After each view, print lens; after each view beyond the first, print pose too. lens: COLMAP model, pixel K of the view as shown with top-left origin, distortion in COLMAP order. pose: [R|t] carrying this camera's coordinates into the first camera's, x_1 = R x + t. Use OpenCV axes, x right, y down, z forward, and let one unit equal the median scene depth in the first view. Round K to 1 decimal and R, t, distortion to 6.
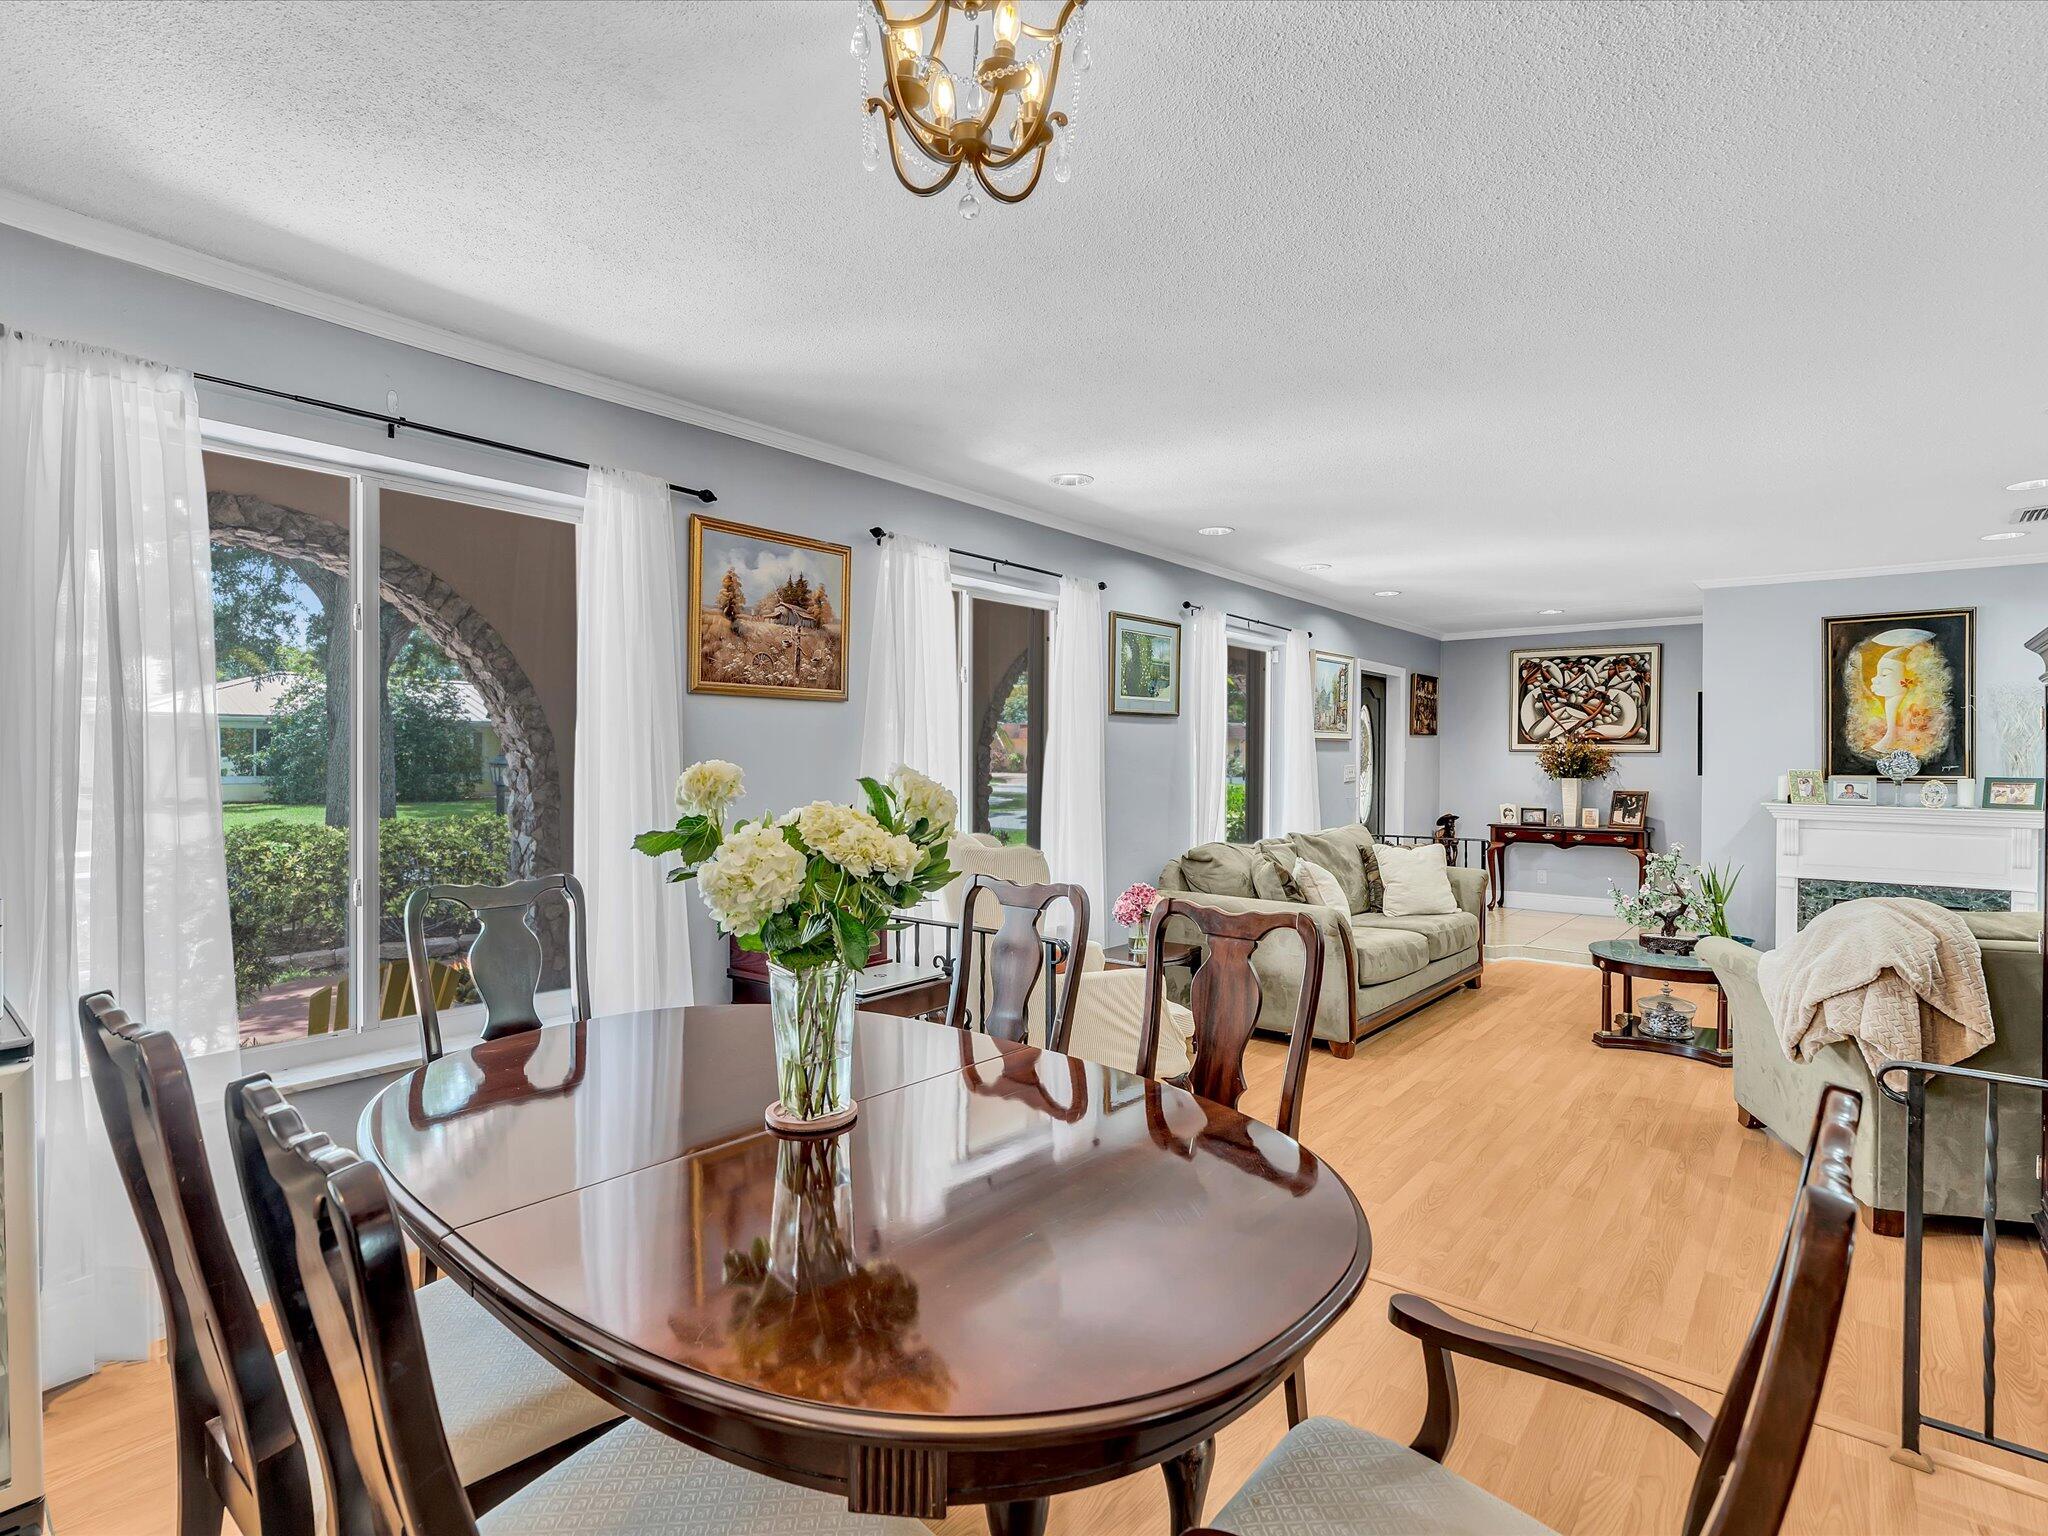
lens RADIAL K [[1041.2, 0, 1023.4], [0, 1041.2, 767.5], [0, 0, 1]] dist [-0.015582, 0.002901]
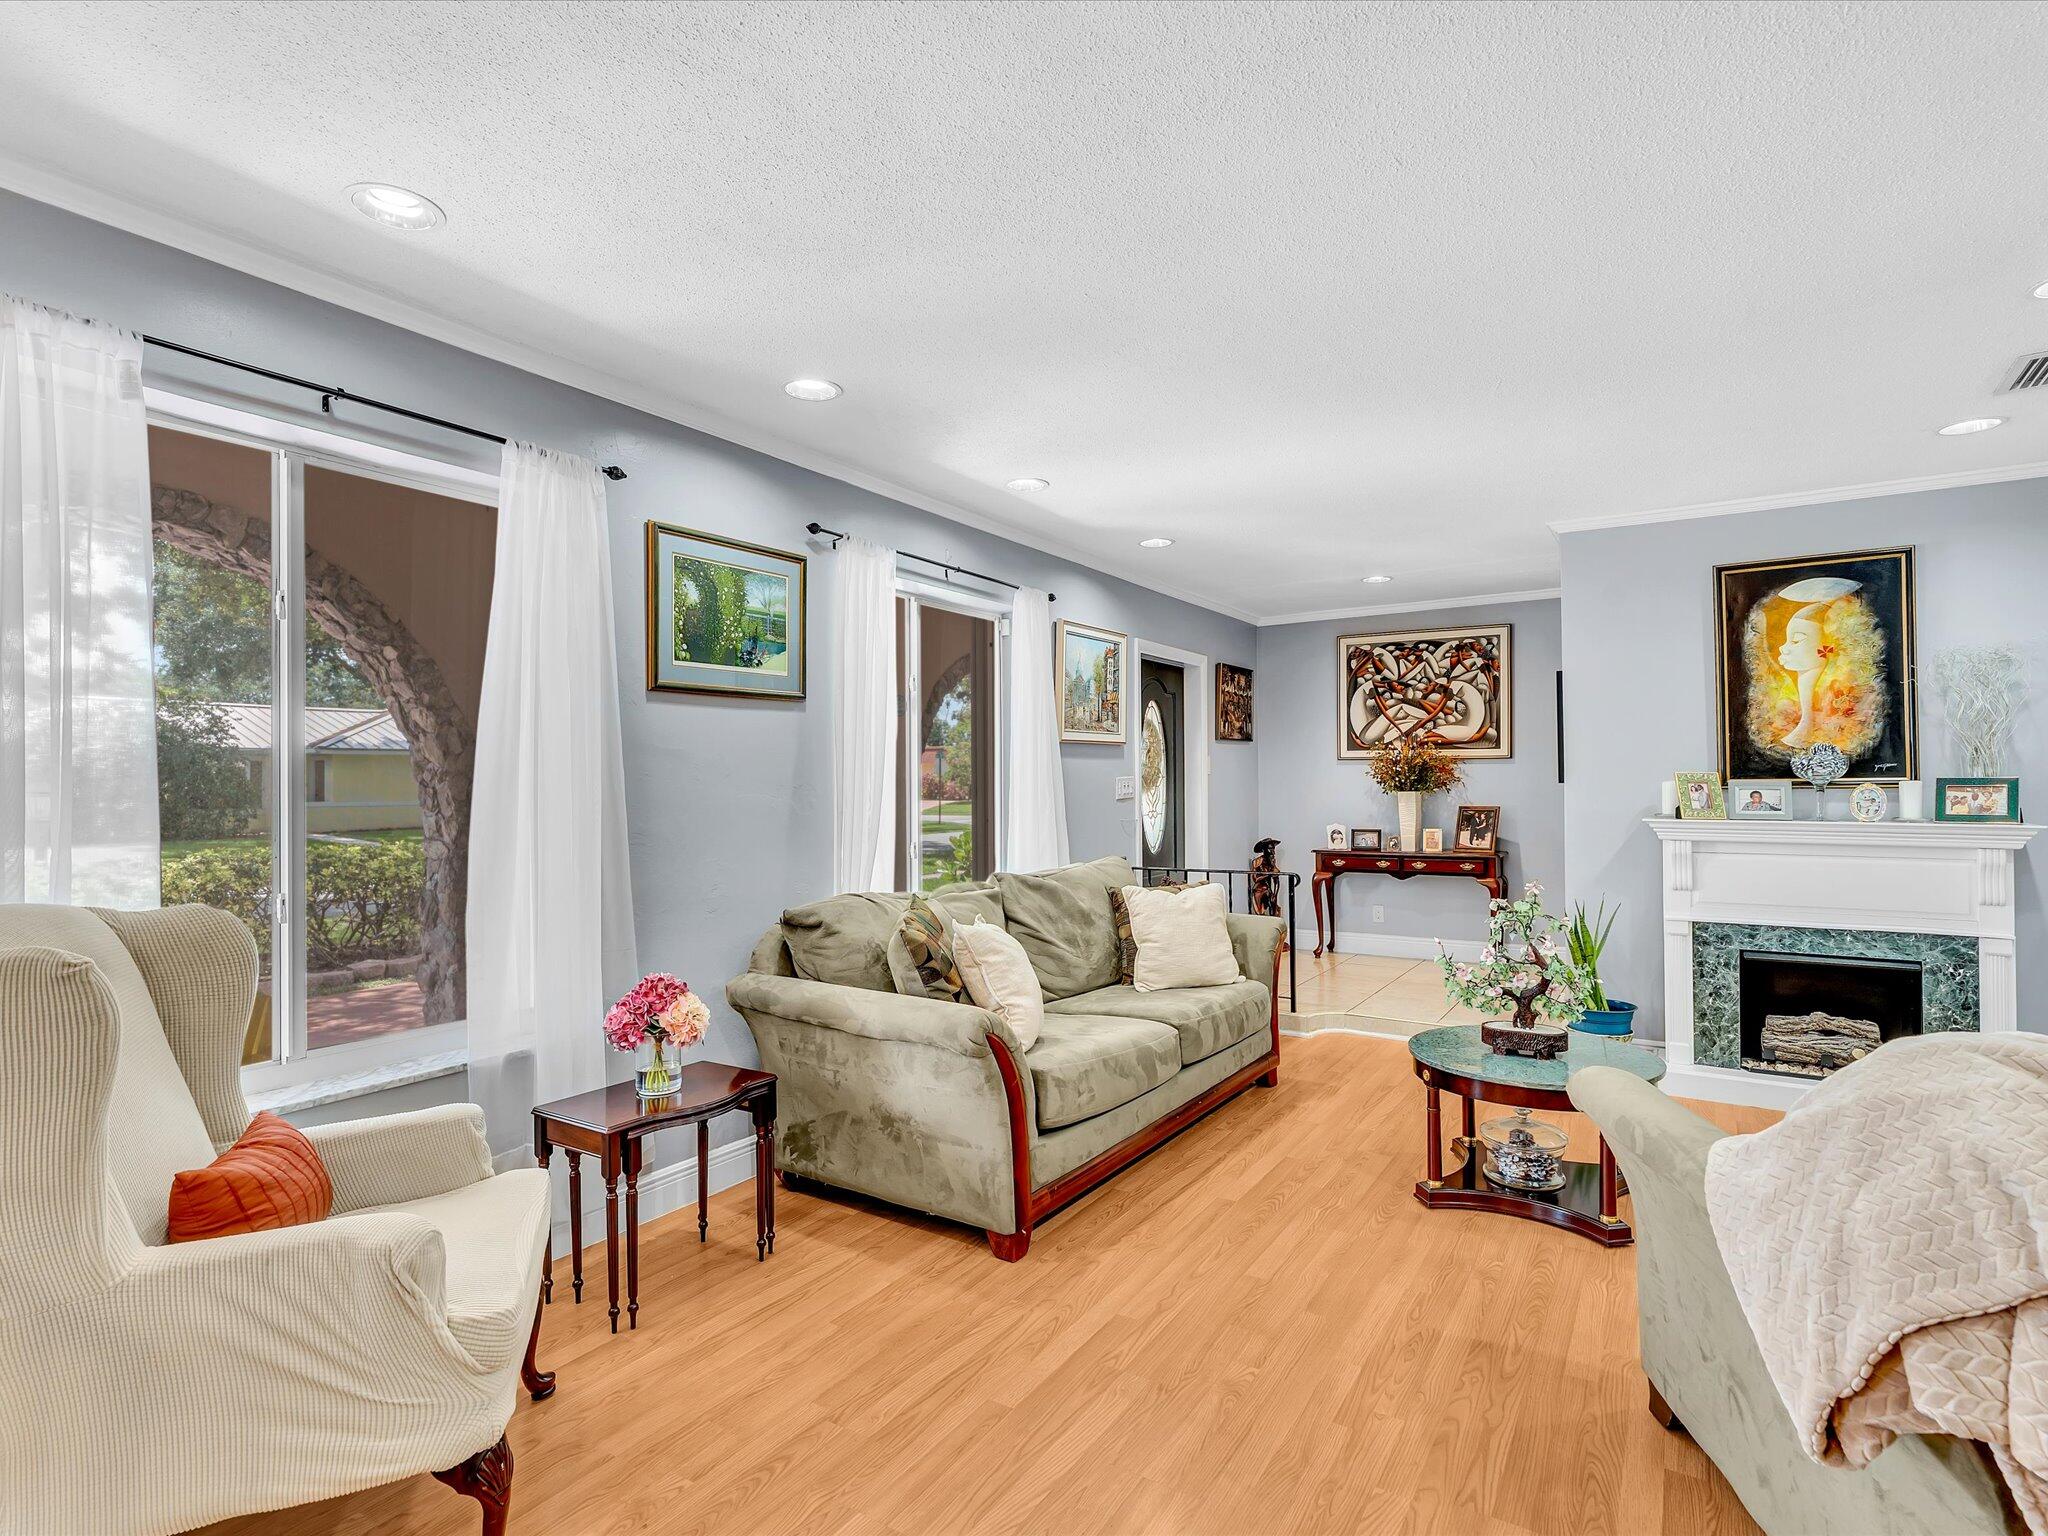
lens RADIAL K [[1041.2, 0, 1023.9], [0, 1041.2, 771.4], [0, 0, 1]] dist [-0.015582, 0.002901]
pose [[0.994370, -0.010564, 0.105439, 0.212343], [0.012798, 0.999707, -0.020528, 0.010917], [-0.105191, 0.021761, 0.994214, 0.332814]]
